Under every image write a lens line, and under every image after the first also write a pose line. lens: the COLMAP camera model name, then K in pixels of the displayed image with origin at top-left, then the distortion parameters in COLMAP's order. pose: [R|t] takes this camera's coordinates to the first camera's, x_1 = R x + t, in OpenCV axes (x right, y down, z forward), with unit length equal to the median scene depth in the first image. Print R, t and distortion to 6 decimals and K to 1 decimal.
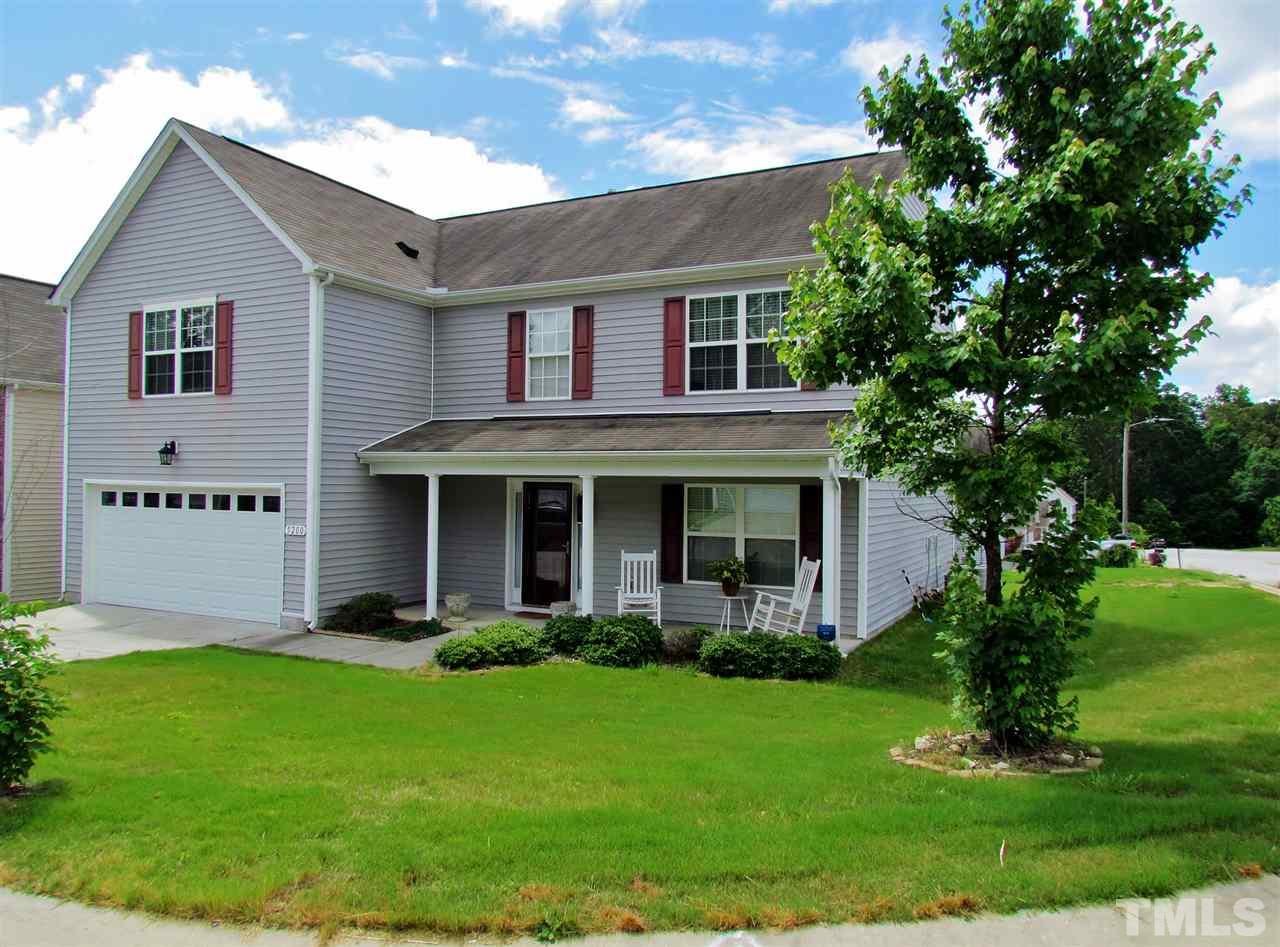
lens RADIAL K [[927.7, 0, 640.0], [0, 927.7, 473.5], [0, 0, 1]] dist [-0.024632, -0.001564]
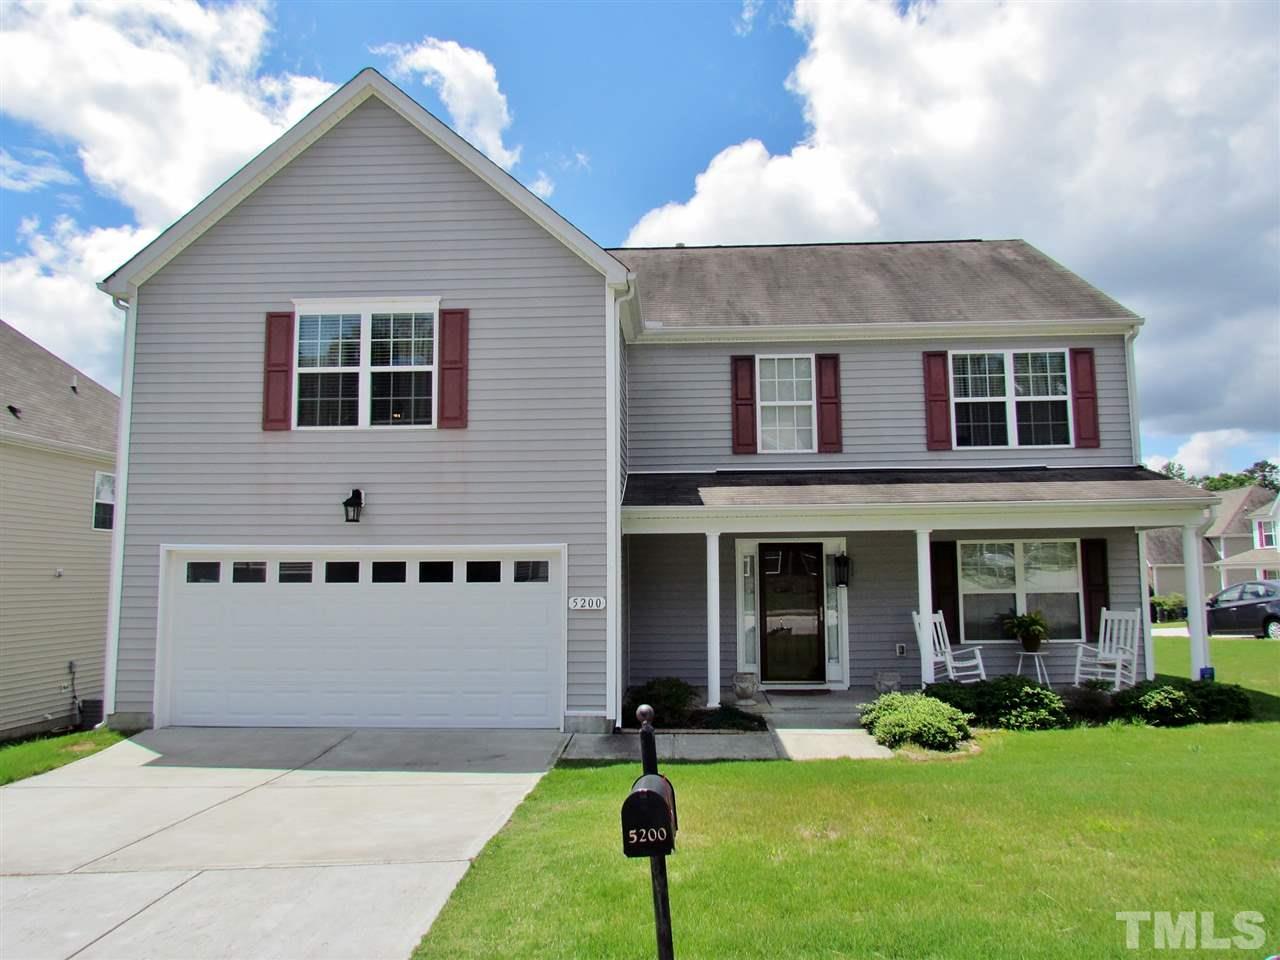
lens RADIAL K [[915.0, 0, 639.7], [0, 915.0, 470.4], [0, 0, 1]] dist [-0.004879, -0.001270]
pose [[0.906902, 0.026912, 0.420481, -0.622828], [0.015898, 0.995062, -0.097975, 0.024976], [-0.421041, 0.095538, 0.901996, 0.253577]]
